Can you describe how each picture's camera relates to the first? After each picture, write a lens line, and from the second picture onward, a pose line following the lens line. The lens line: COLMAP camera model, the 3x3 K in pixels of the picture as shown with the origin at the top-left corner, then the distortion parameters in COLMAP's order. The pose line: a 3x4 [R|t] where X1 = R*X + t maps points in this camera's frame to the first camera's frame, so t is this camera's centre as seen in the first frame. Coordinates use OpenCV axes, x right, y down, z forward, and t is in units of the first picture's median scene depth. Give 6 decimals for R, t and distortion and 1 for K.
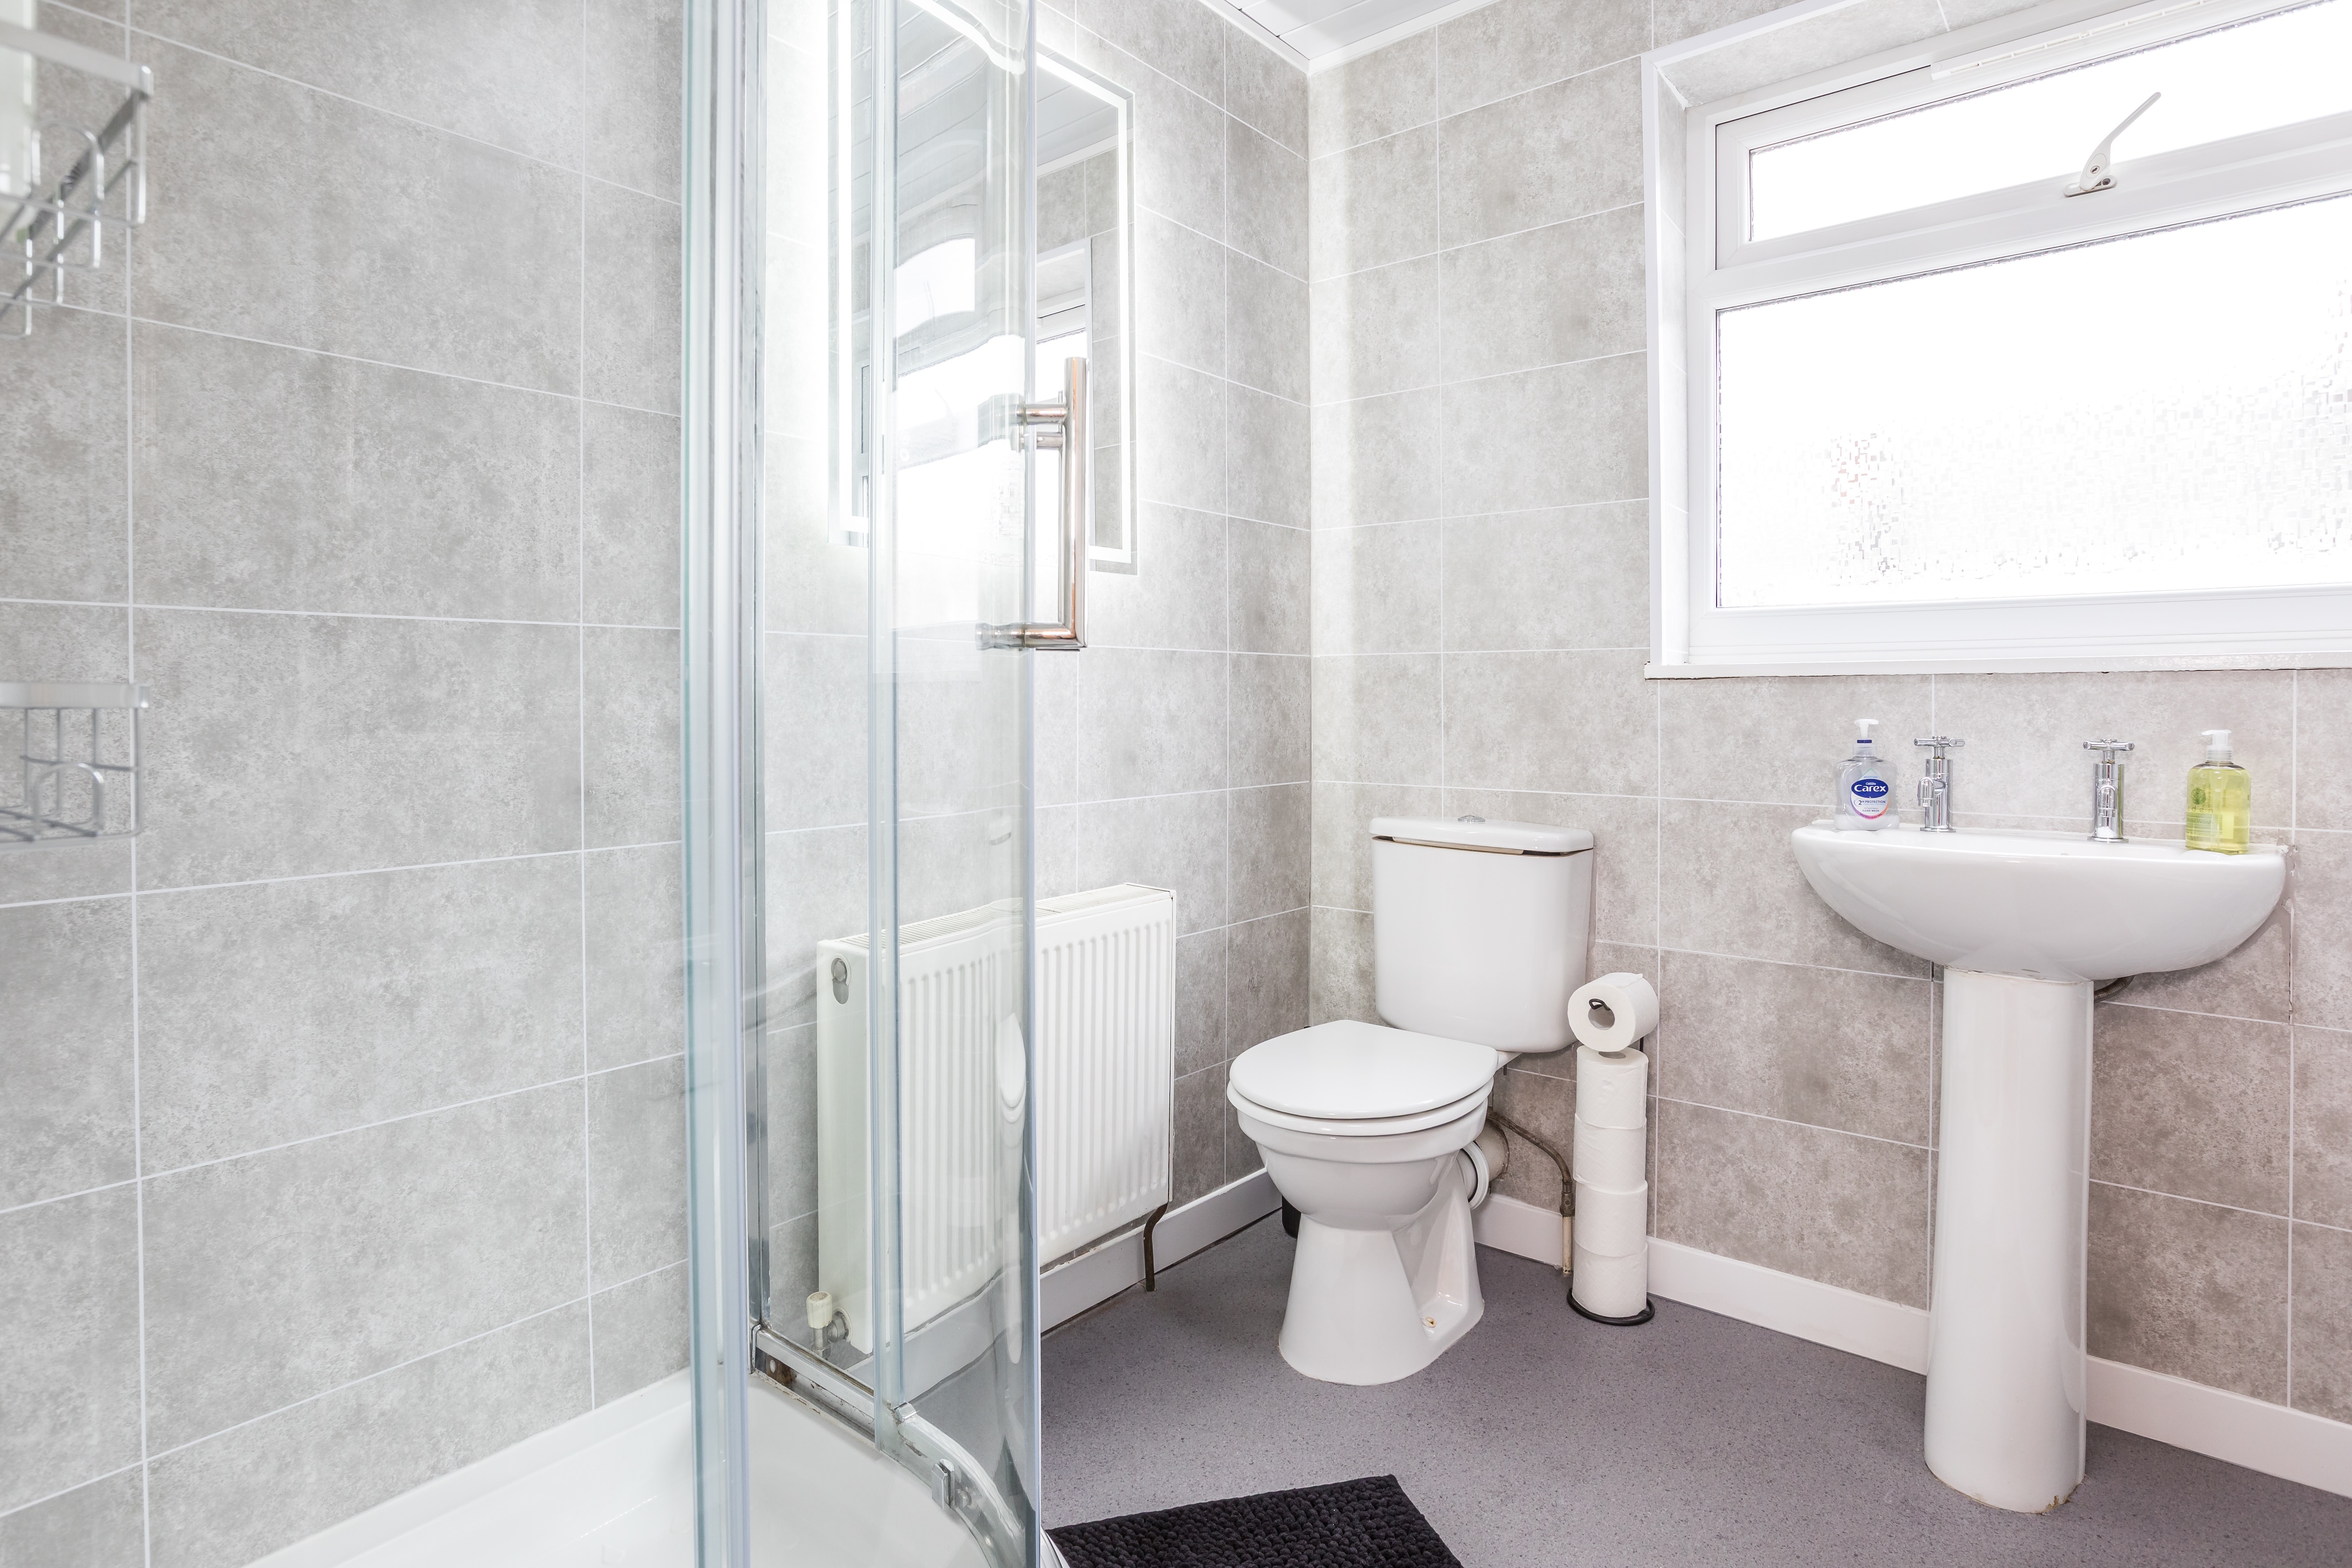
lens RADIAL K [[1220.1, 0, 1152.5], [0, 1220.1, 717.8], [0, 0, 1]] dist [-0.011033, 0.007435]
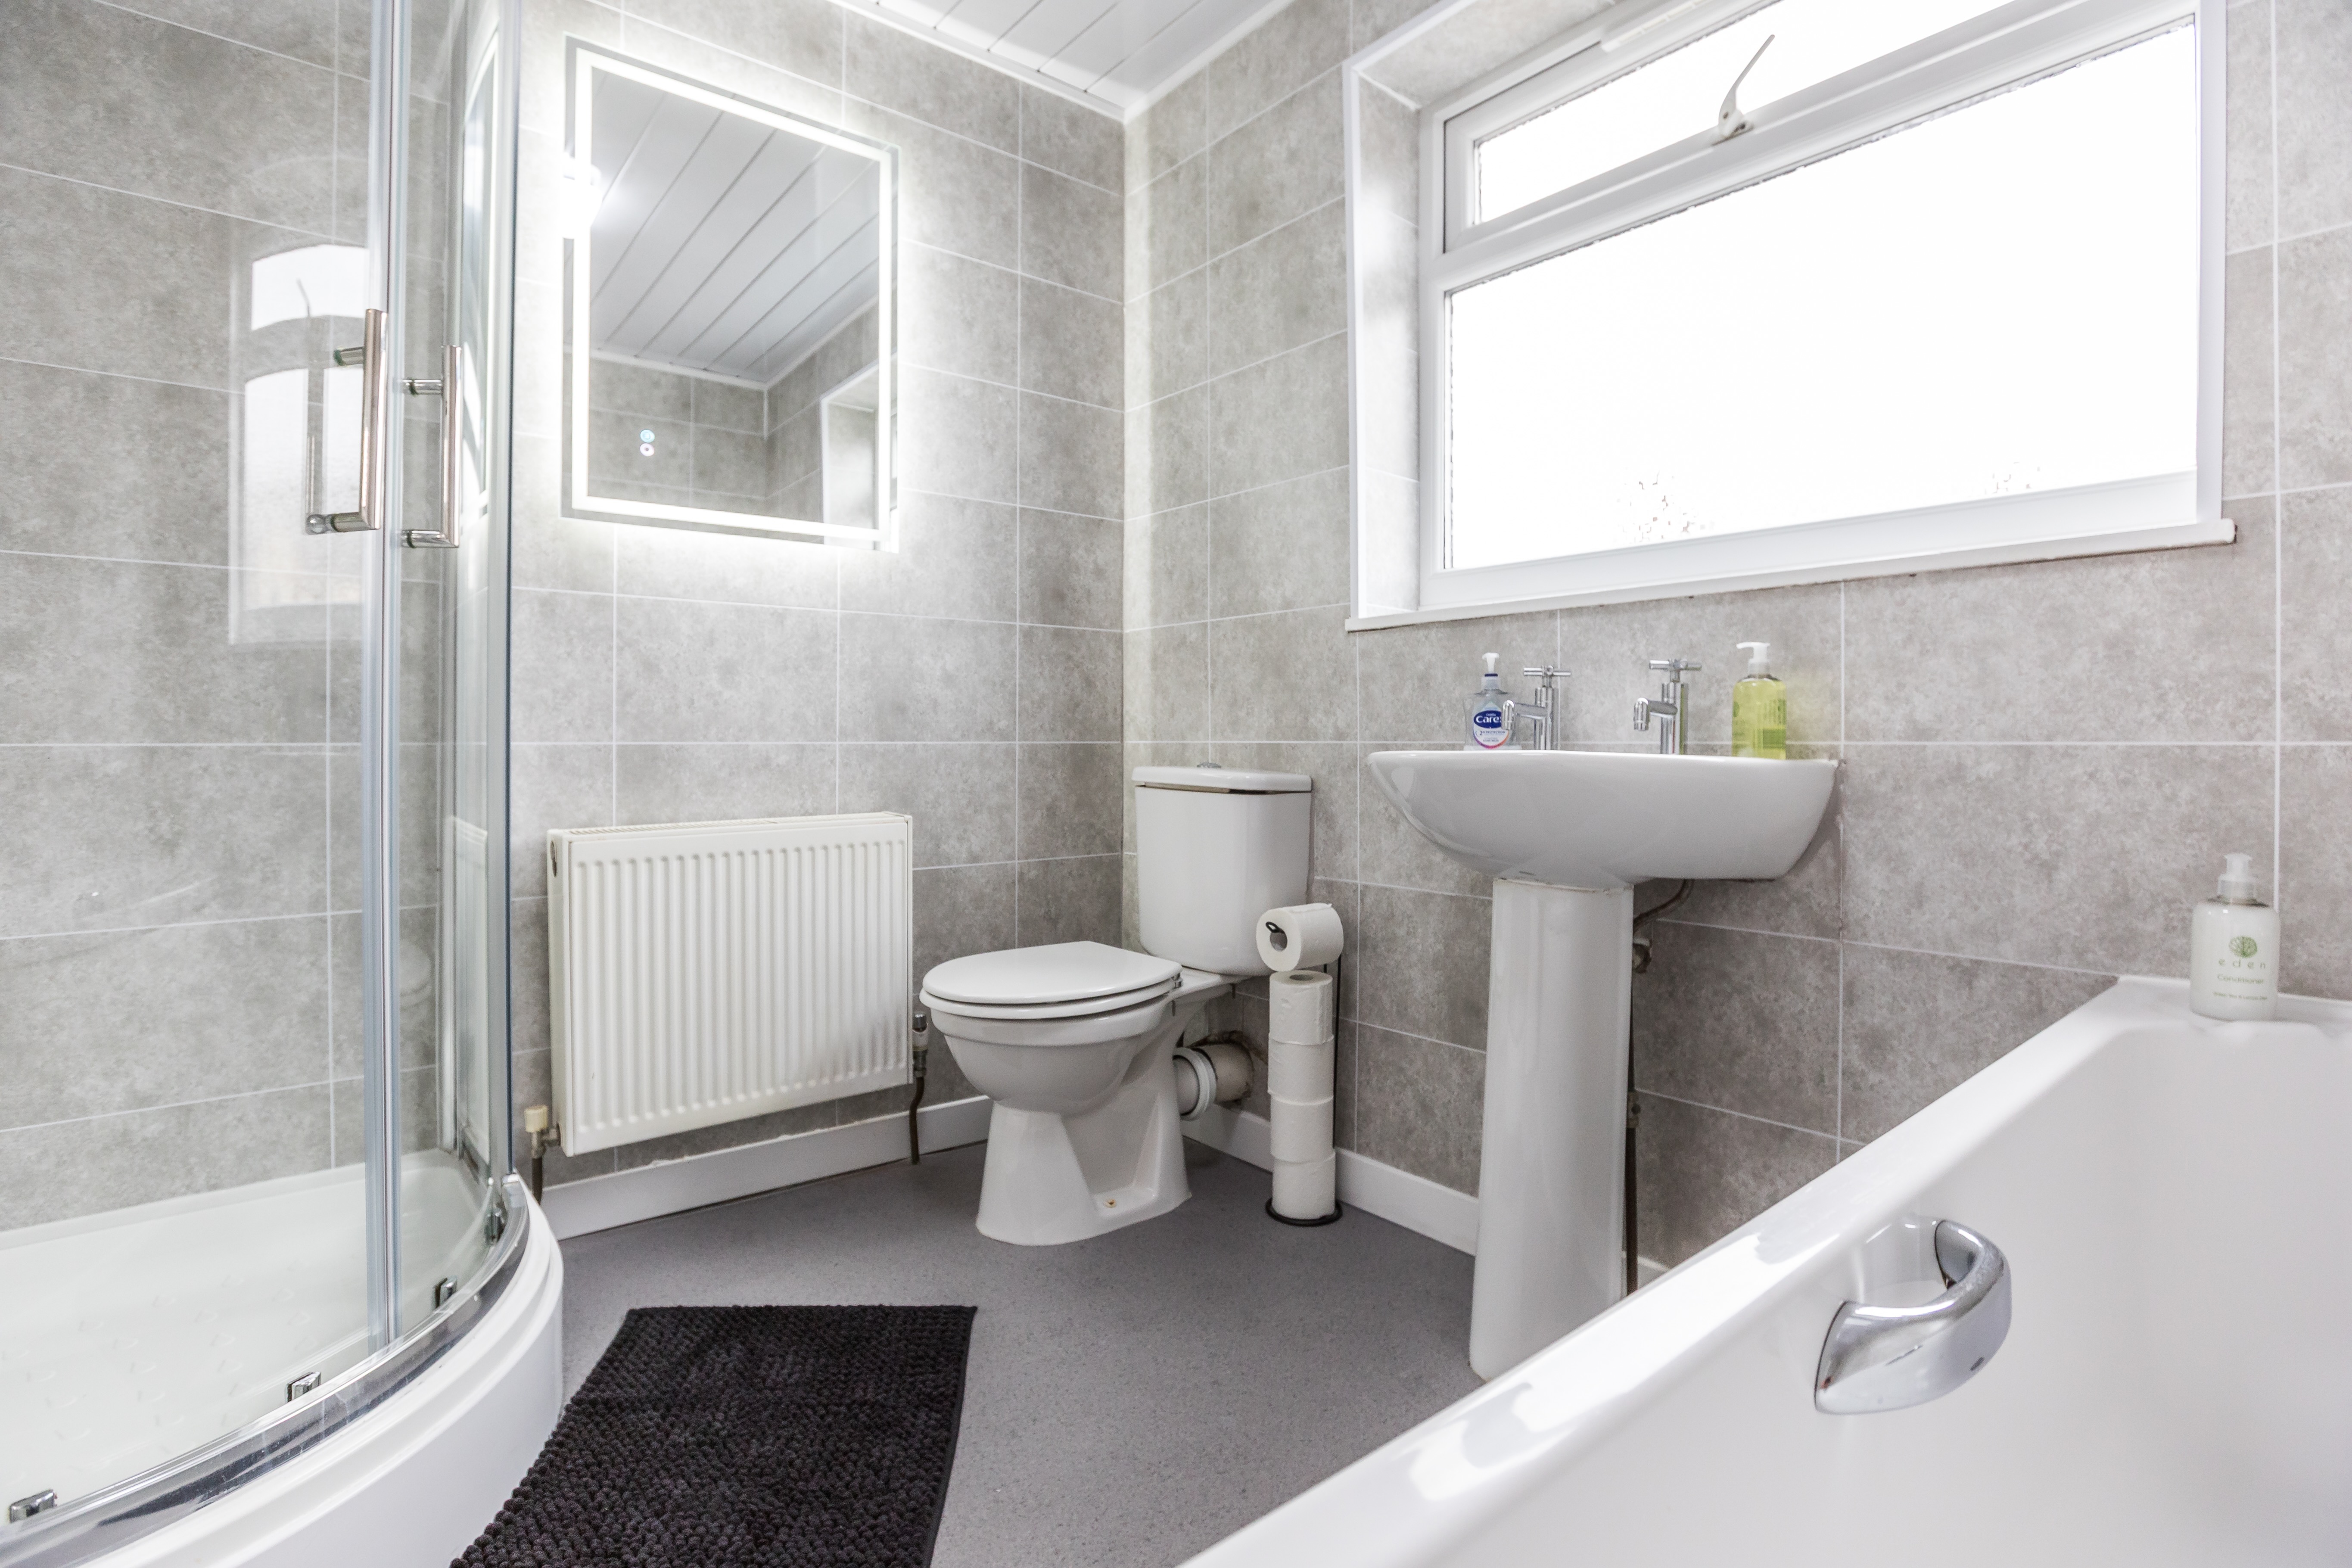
lens RADIAL K [[1095.6, 0, 1155.5], [0, 1095.6, 748.5], [0, 0, 1]] dist [-0.022741, 0.008012]
pose [[0.978973, 0.001264, -0.203986, 0.494291], [-0.003590, 0.999933, -0.011034, 0.092936], [0.203958, 0.011534, 0.978912, 0.019954]]
